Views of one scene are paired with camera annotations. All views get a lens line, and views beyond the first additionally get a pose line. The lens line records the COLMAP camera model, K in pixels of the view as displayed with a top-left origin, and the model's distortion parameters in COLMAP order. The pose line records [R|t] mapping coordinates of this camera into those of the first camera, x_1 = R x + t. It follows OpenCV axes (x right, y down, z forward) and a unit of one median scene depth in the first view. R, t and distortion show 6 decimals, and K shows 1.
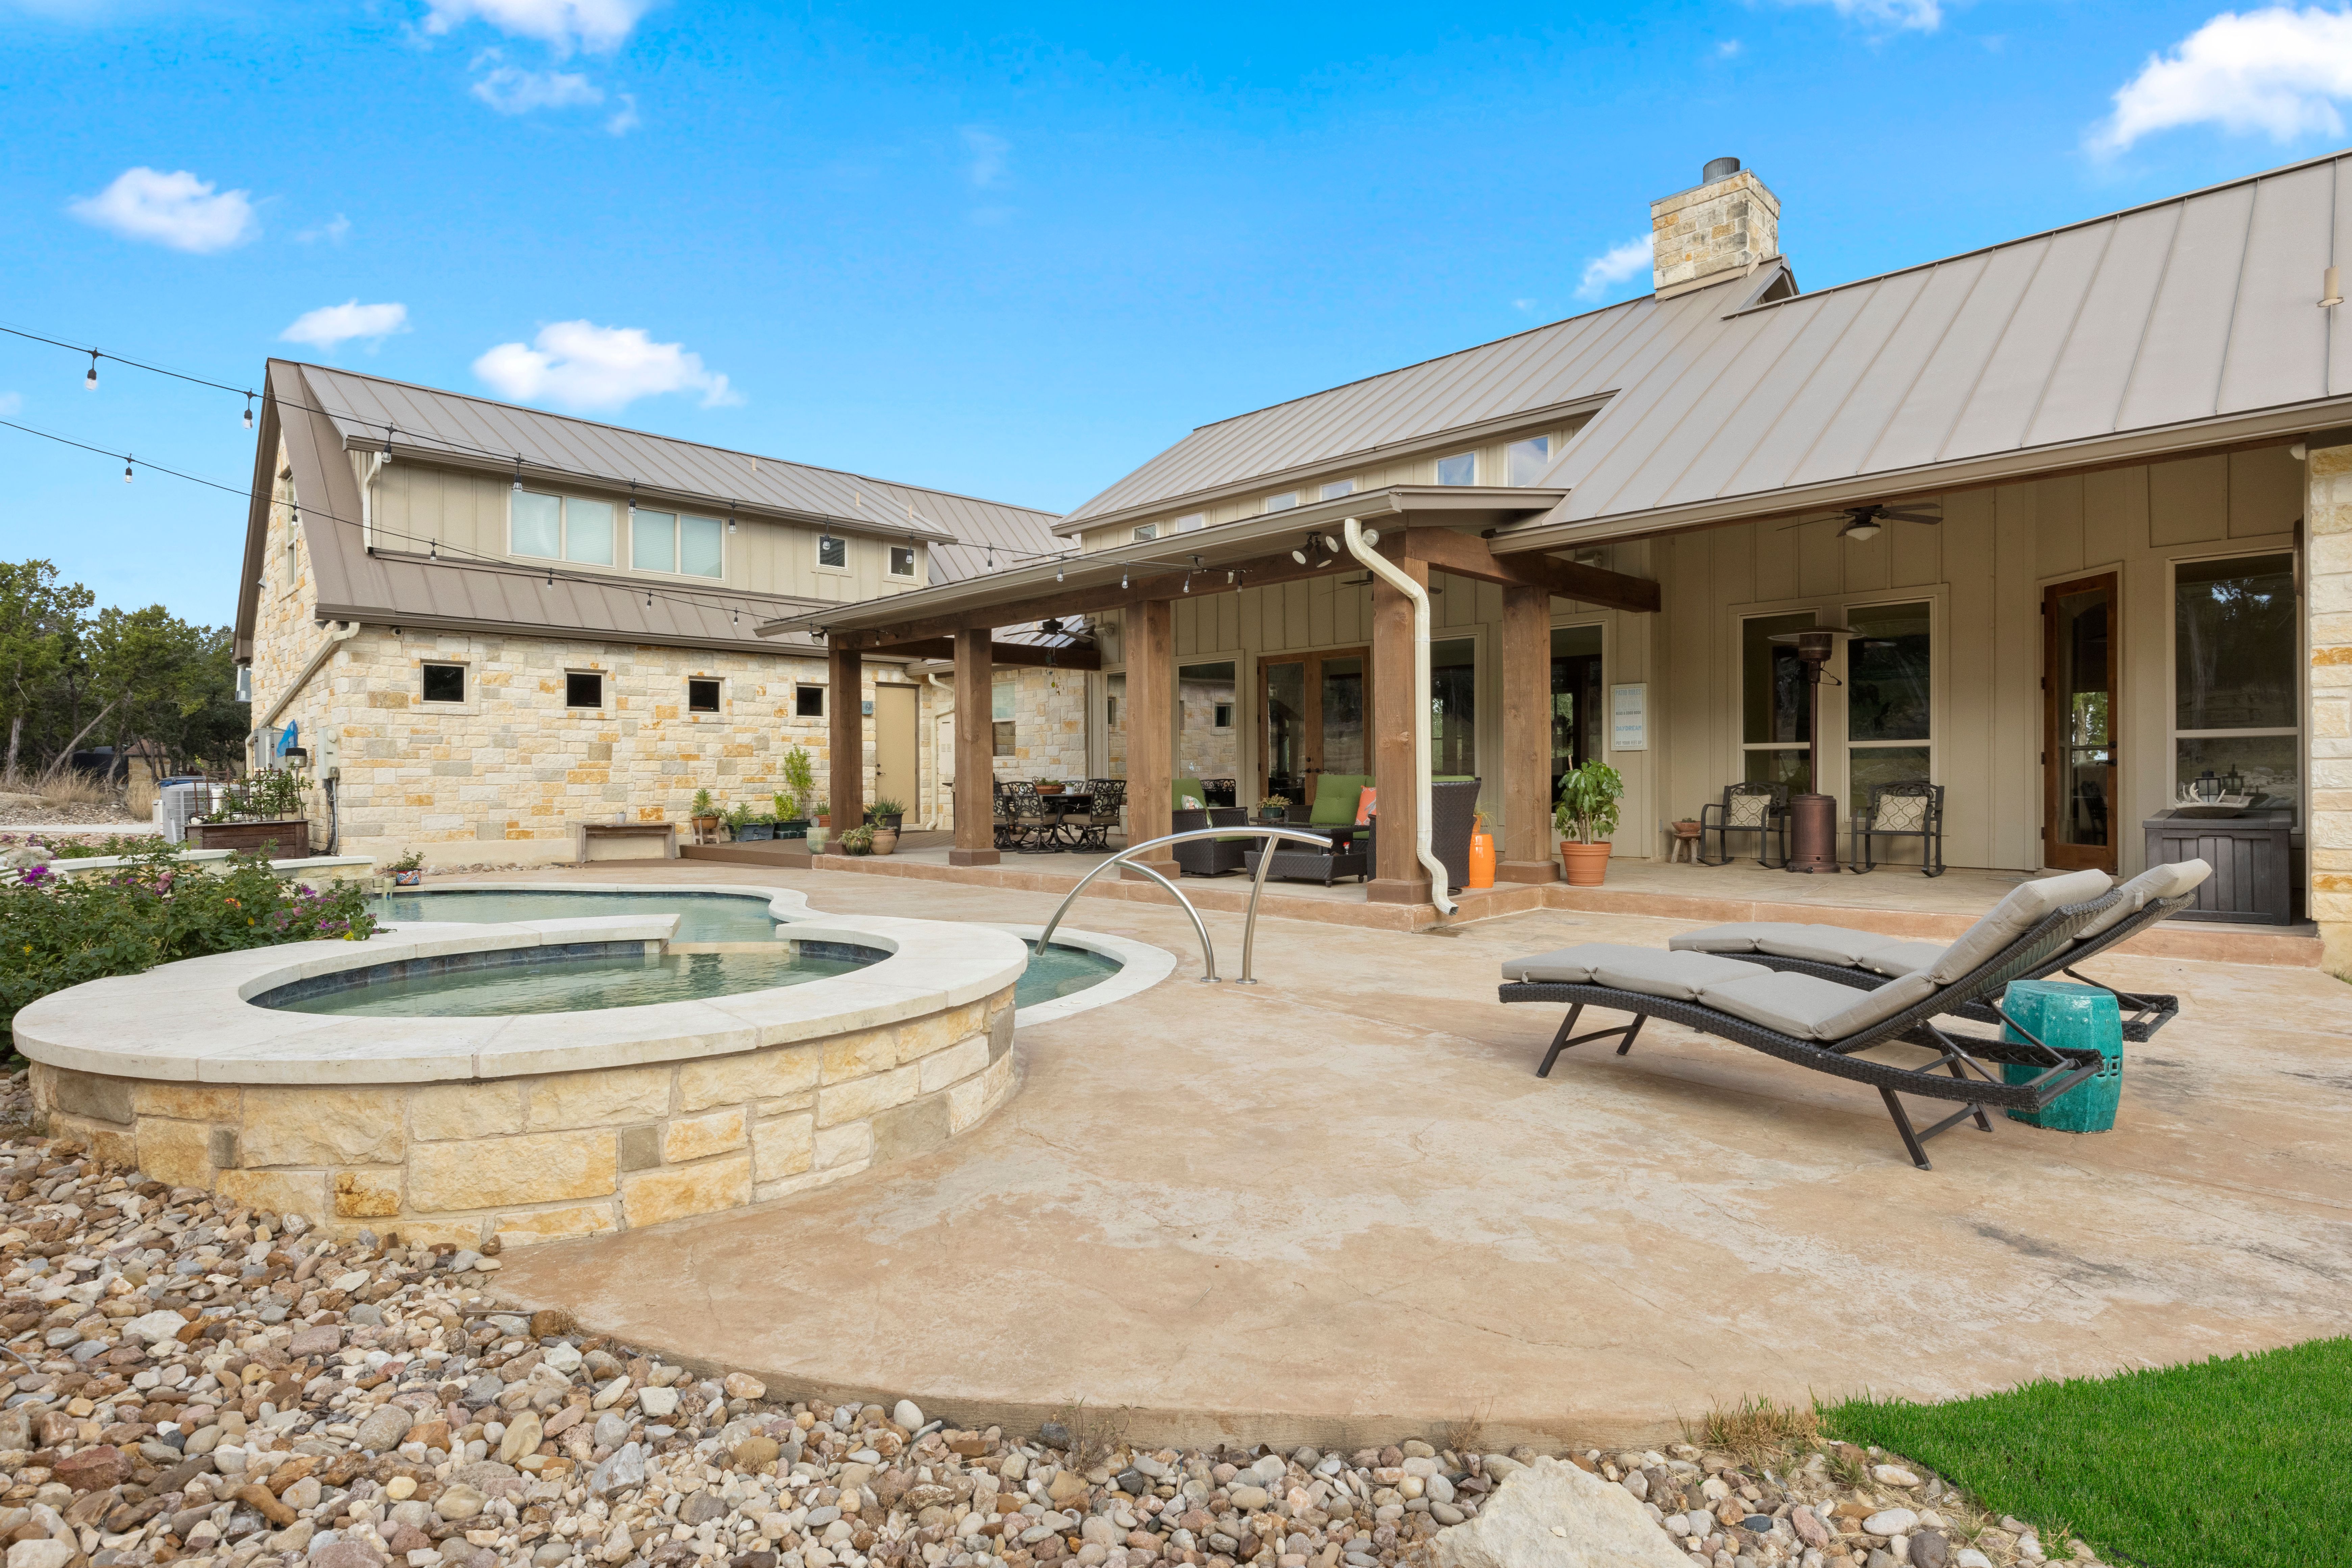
lens RADIAL K [[1169.5, 0, 1176.0], [0, 1169.5, 784.0], [0, 0, 1]] dist [-0.032816, 0.000045]
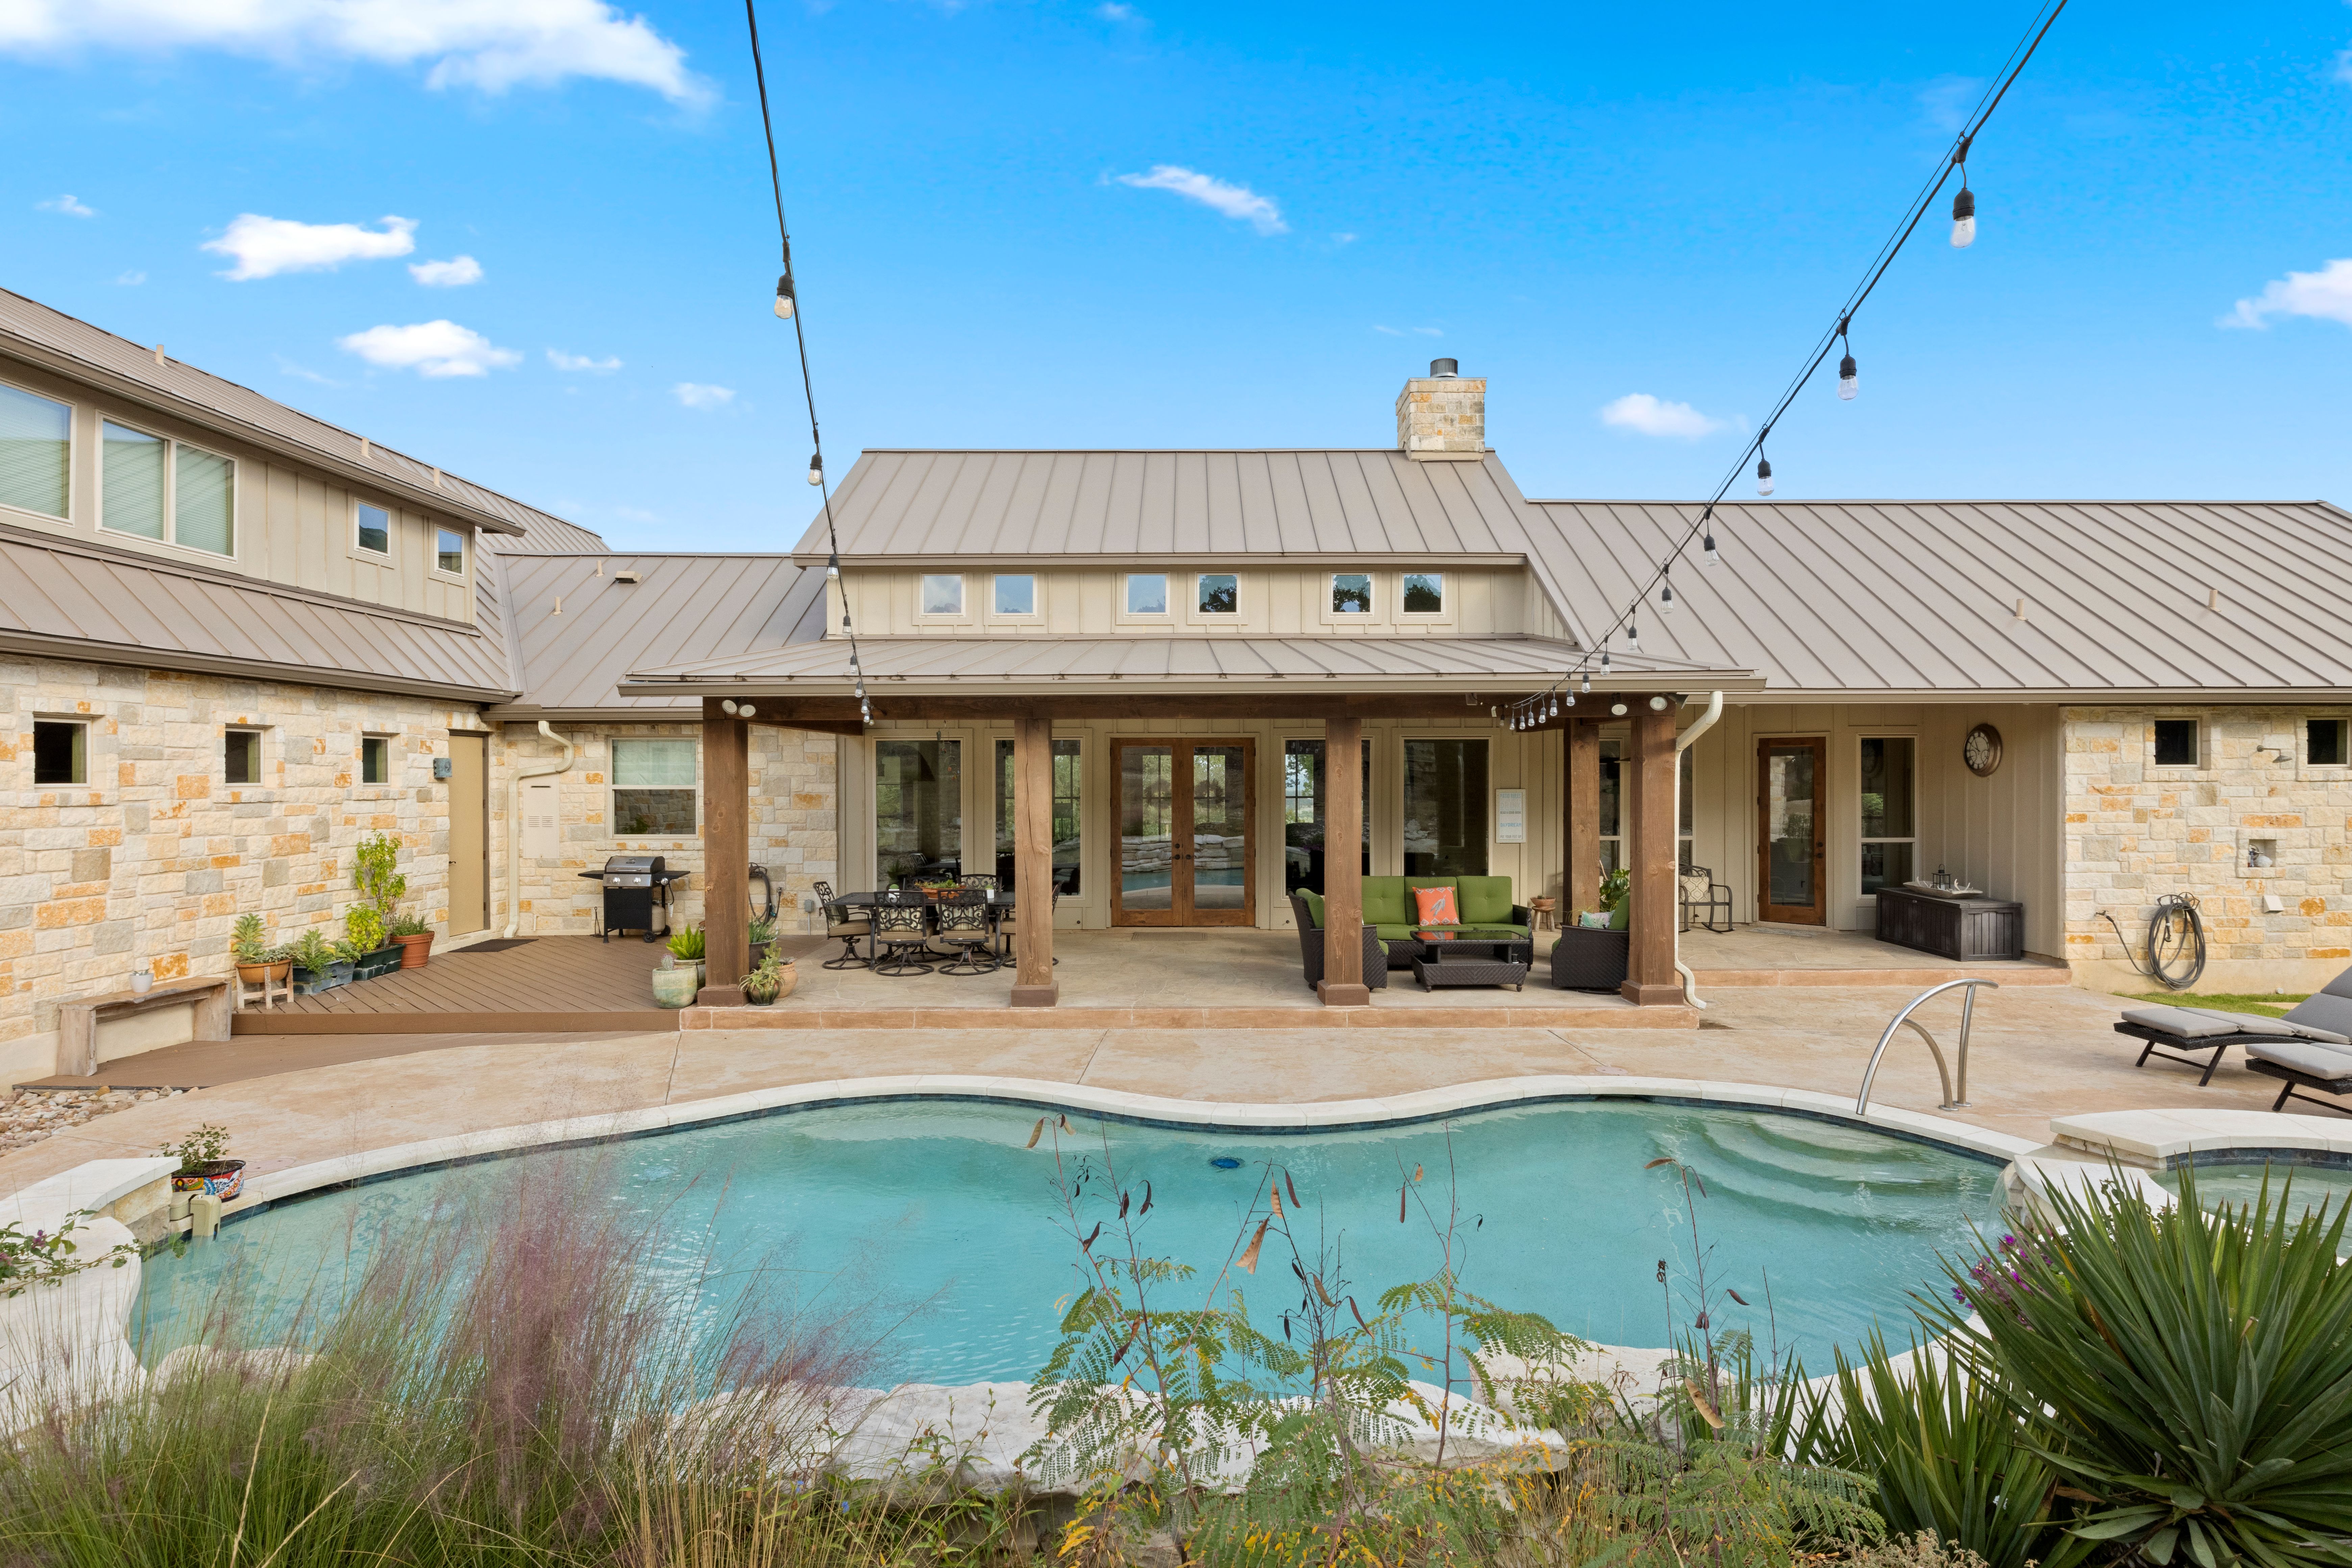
lens RADIAL K [[1188.5, 0, 1160.3], [0, 1188.5, 748.8], [0, 0, 1]] dist [-0.014008, -0.000360]
pose [[0.708332, 0.017195, 0.705670, -0.510035], [0.002426, 0.999638, -0.026794, -0.063836], [-0.705876, 0.020691, 0.708034, 0.242226]]
